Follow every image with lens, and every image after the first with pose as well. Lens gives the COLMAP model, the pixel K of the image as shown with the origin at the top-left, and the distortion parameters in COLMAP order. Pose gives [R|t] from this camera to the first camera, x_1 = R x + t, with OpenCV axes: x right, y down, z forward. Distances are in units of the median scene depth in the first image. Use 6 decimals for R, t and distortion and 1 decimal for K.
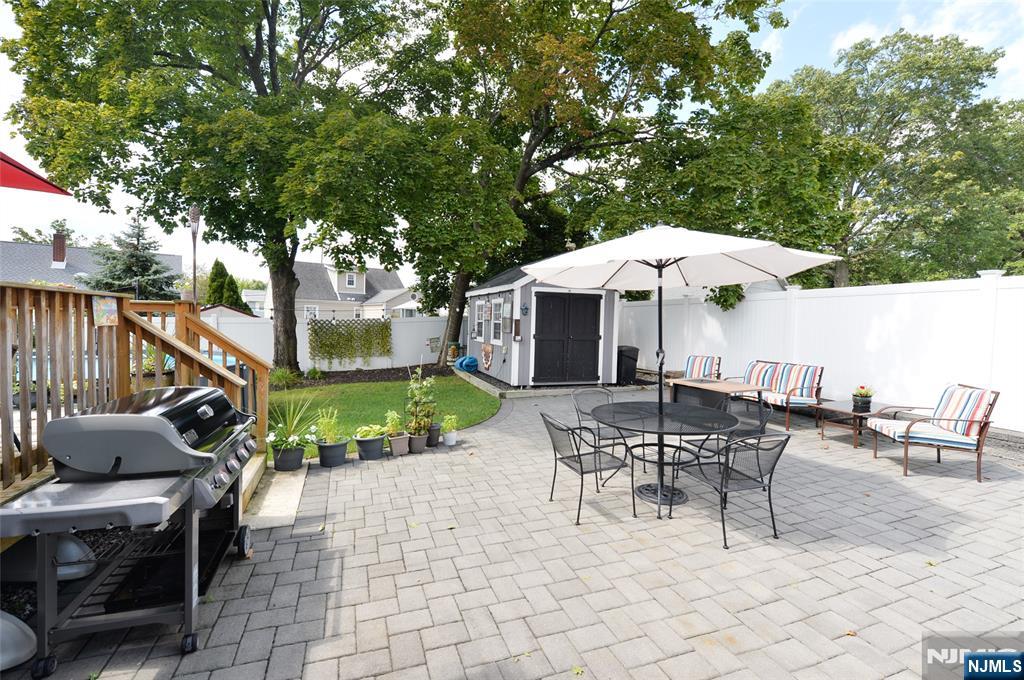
lens RADIAL K [[416.4, 0, 512.0], [0, 416.4, 340.0], [0, 0, 1]] dist [-0.006595, -0.000376]
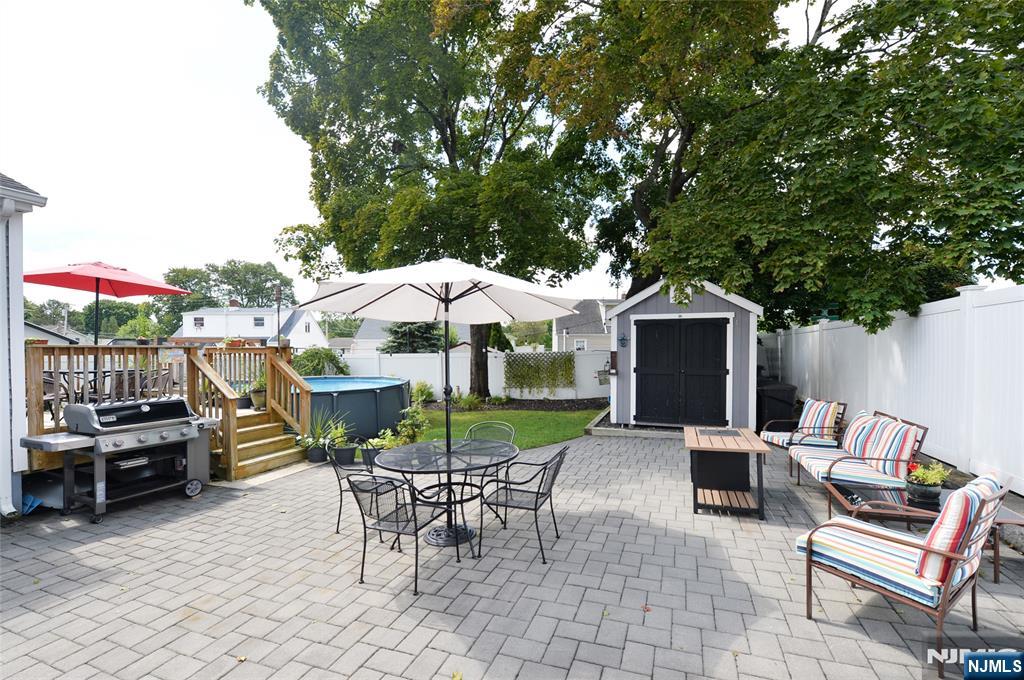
lens RADIAL K [[439.4, 0, 539.2], [0, 439.4, 352.9], [0, 0, 1]] dist [-0.002303, -0.000260]
pose [[0.788448, -0.015336, -0.614910, 0.443695], [-0.011373, 0.999155, -0.039501, -0.004865], [0.614996, 0.038138, 0.787608, 0.118894]]
